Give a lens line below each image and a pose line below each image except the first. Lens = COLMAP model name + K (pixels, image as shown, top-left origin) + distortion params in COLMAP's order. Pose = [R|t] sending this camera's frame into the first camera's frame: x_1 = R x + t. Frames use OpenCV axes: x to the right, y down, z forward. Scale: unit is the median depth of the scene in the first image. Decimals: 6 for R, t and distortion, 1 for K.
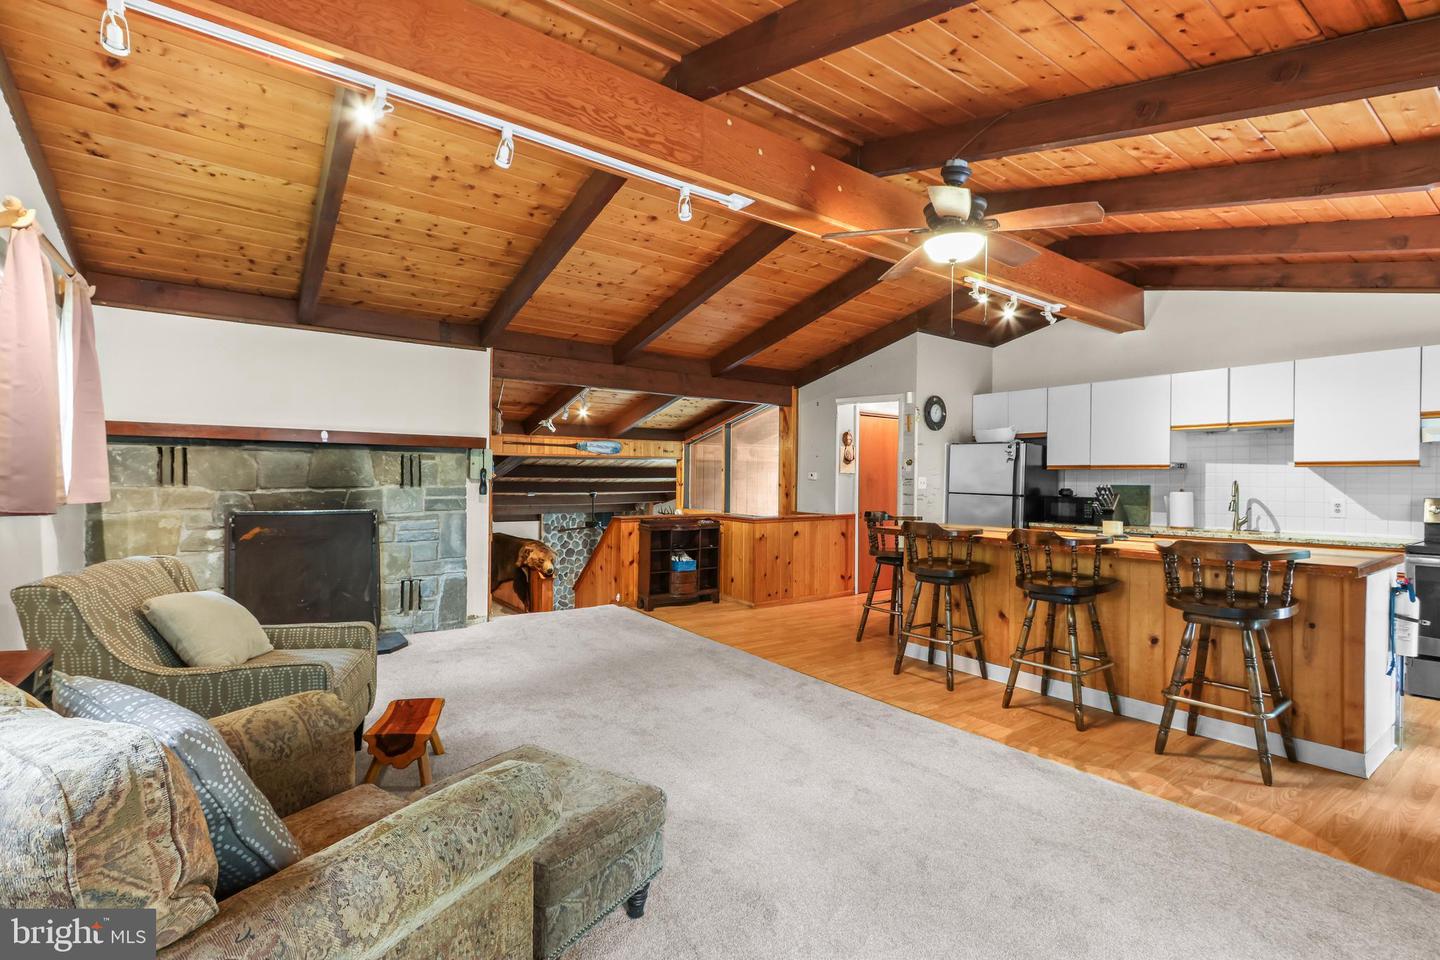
lens RADIAL K [[661.5, 0, 709.8], [0, 661.5, 478.9], [0, 0, 1]] dist [-0.000170, -0.000228]
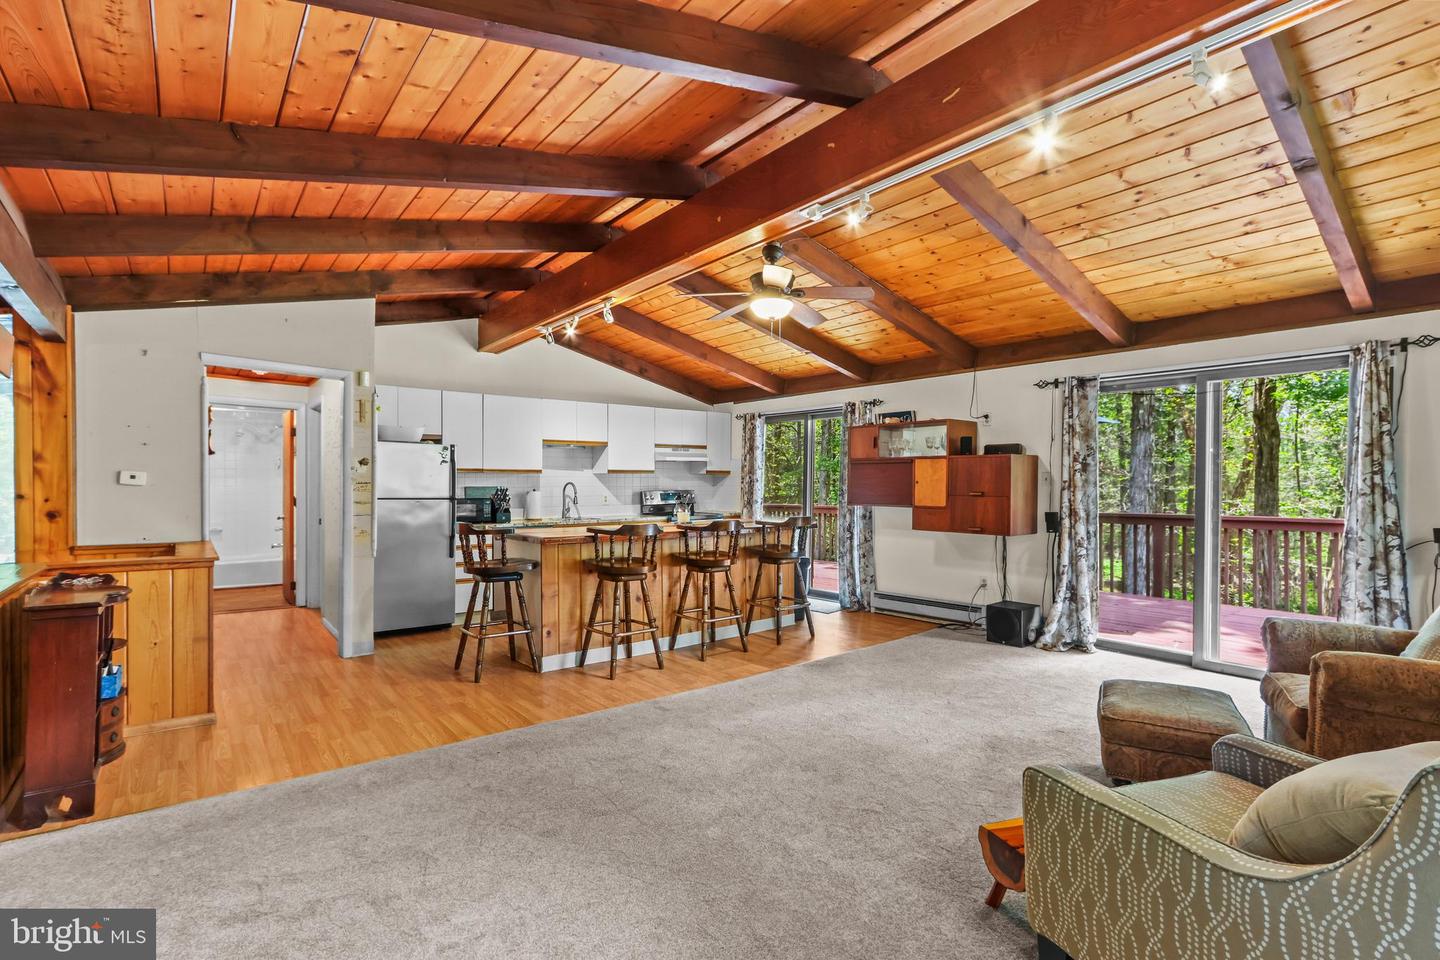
lens RADIAL K [[661.5, 0, 704.7], [0, 661.5, 488.0], [0, 0, 1]] dist [-0.000170, -0.000228]
pose [[-0.028878, -0.020811, 0.999366, -0.662103], [-0.005094, 0.999773, 0.020672, -0.015916], [-0.999570, -0.004493, -0.028978, 0.809343]]
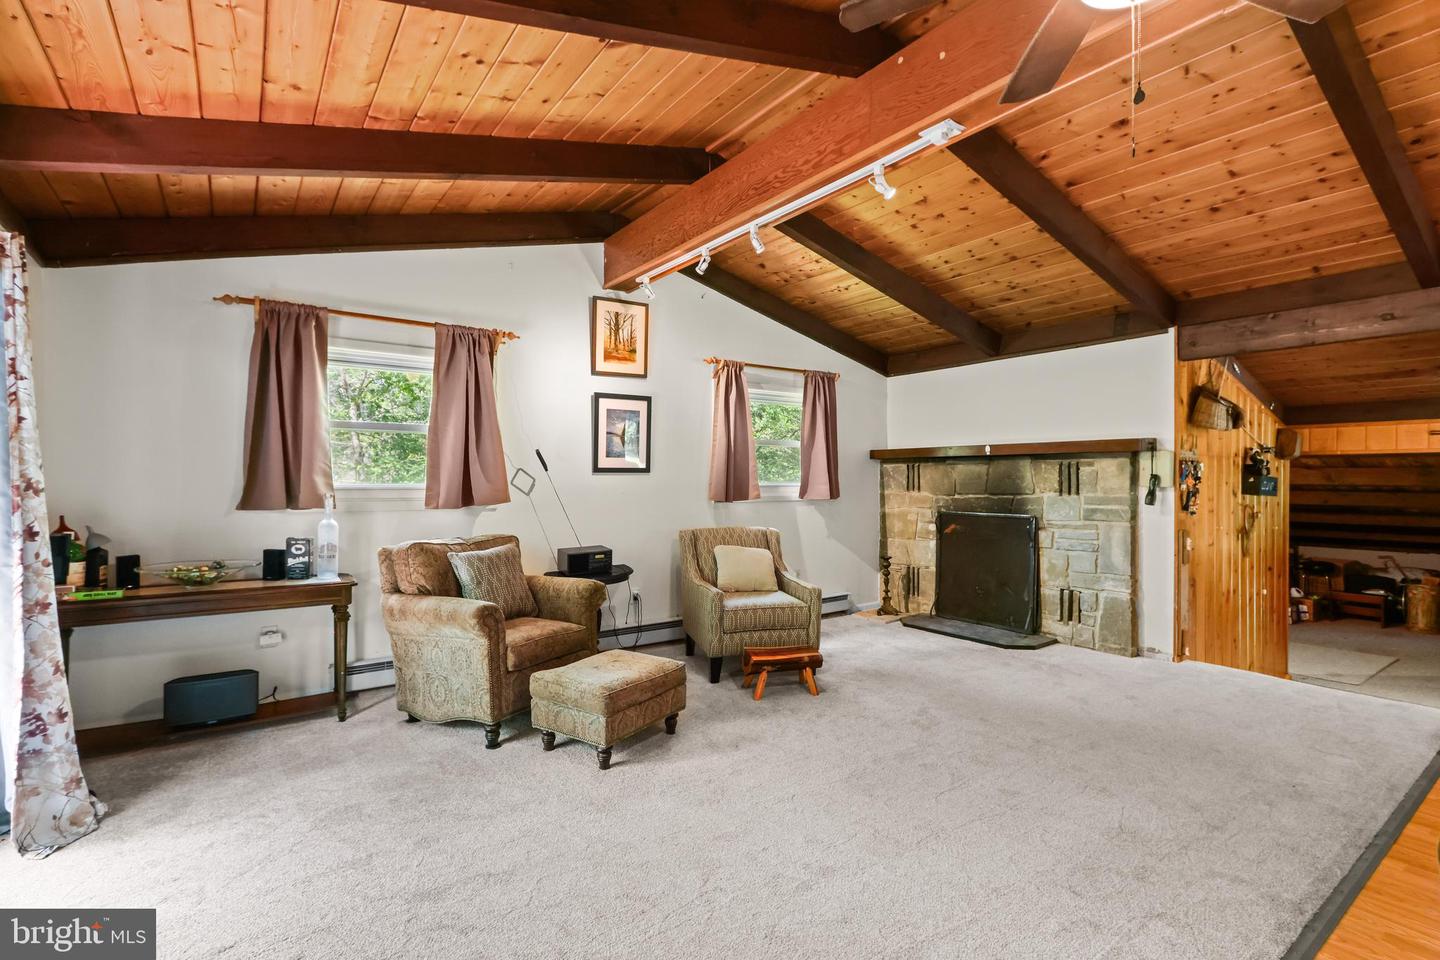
lens RADIAL K [[661.5, 0, 711.9], [0, 661.5, 474.7], [0, 0, 1]] dist [-0.000170, -0.000228]
pose [[-0.009071, -0.020899, -0.999740, 0.562140], [-0.006924, 0.999759, -0.020836, 0.006710], [0.999935, 0.006733, -0.009214, 0.499316]]
